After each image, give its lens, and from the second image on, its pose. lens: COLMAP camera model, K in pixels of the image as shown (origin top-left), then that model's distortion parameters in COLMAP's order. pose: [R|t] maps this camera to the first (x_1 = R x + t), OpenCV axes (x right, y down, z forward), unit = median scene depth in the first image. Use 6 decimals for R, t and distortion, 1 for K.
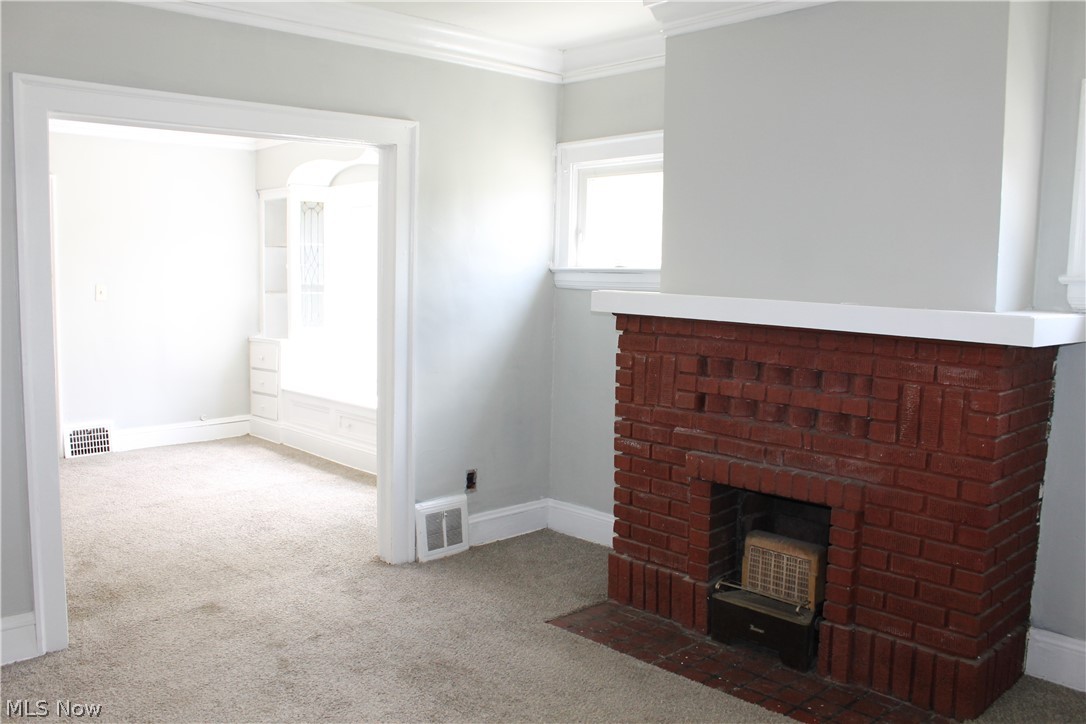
lens RADIAL K [[921.3, 0, 543.0], [0, 921.3, 362.0], [0, 0, 1]] dist [-0.152559, 0.142593]
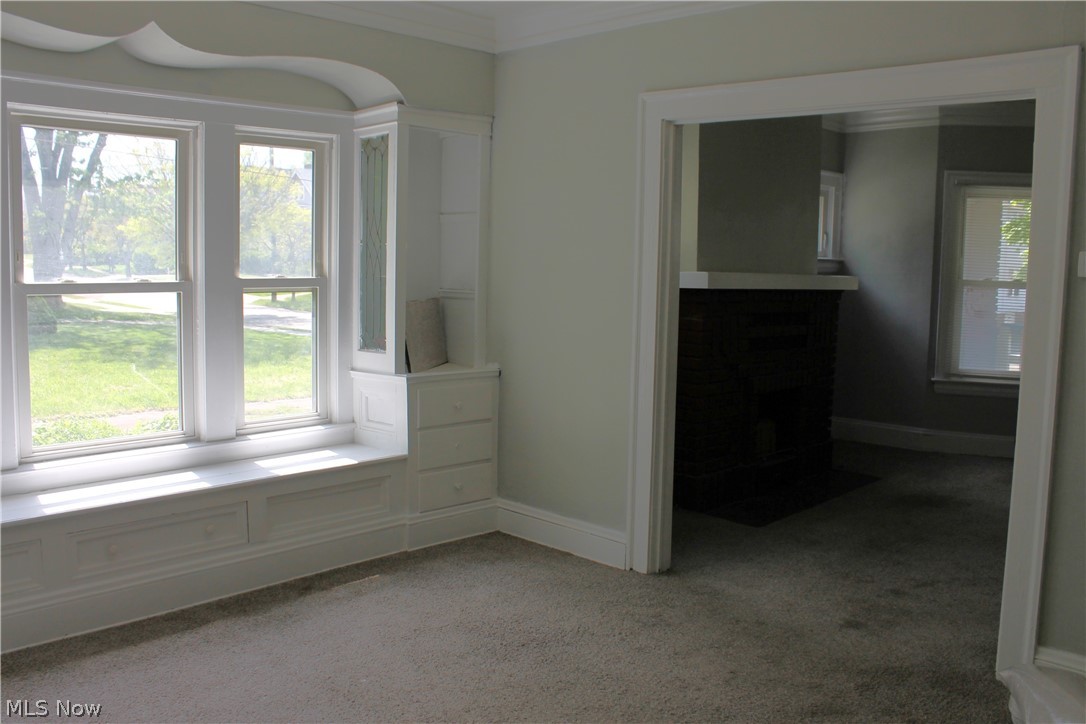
lens RADIAL K [[940.1, 0, 543.0], [0, 940.1, 362.0], [0, 0, 1]] dist [-0.147648, 0.132271]
pose [[-0.045942, -0.128568, 0.990636, -1.318885], [0.081909, 0.987859, 0.132006, -0.156550], [-0.995580, 0.087206, -0.034854, 1.385693]]
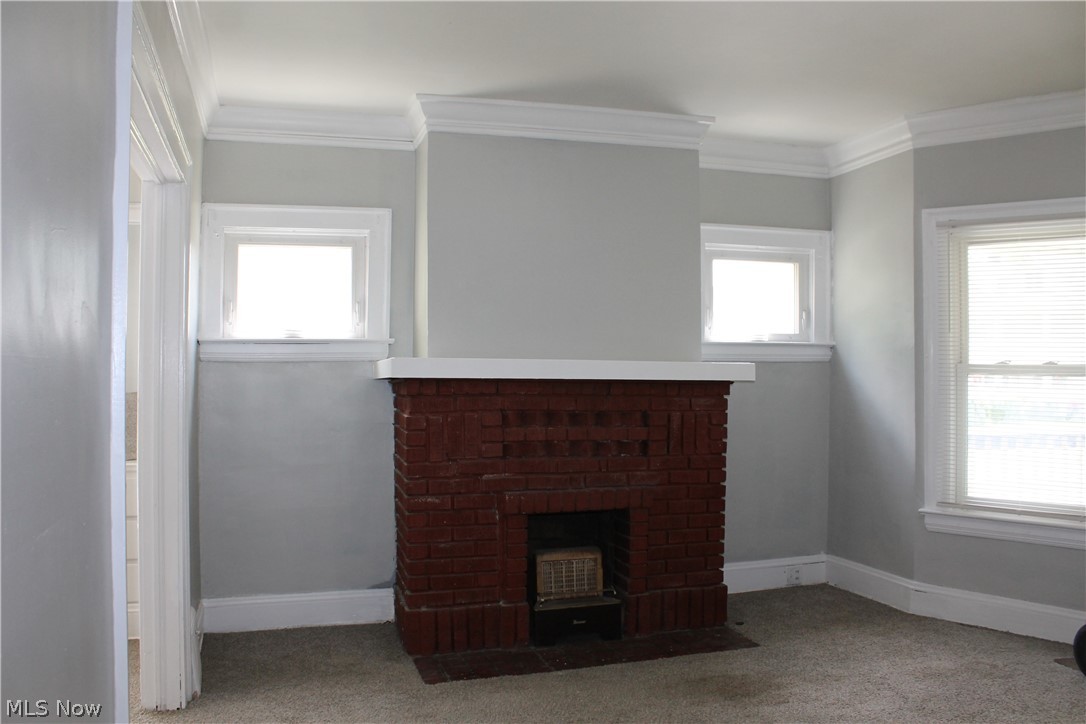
lens RADIAL K [[921.3, 0, 543.0], [0, 921.3, 362.0], [0, 0, 1]] dist [-0.152559, 0.142593]
pose [[0.439302, -0.010556, 0.898278, -0.862223], [0.096745, 0.994672, -0.035624, -0.021331], [-0.893115, 0.102553, 0.437982, 0.428656]]
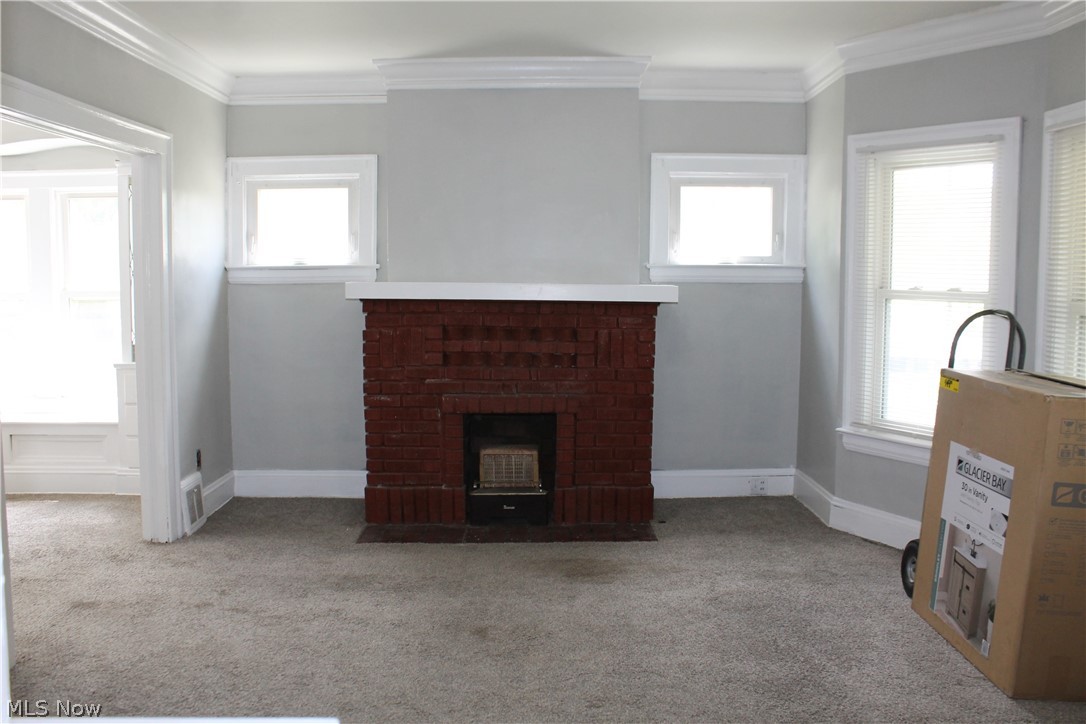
lens RADIAL K [[940.1, 0, 543.0], [0, 940.1, 362.0], [0, 0, 1]] dist [-0.147648, 0.132271]
pose [[0.680524, -0.083906, 0.727906, -0.767346], [0.083664, 0.995823, 0.036571, 0.008531], [-0.727934, 0.036012, 0.684701, -0.086520]]
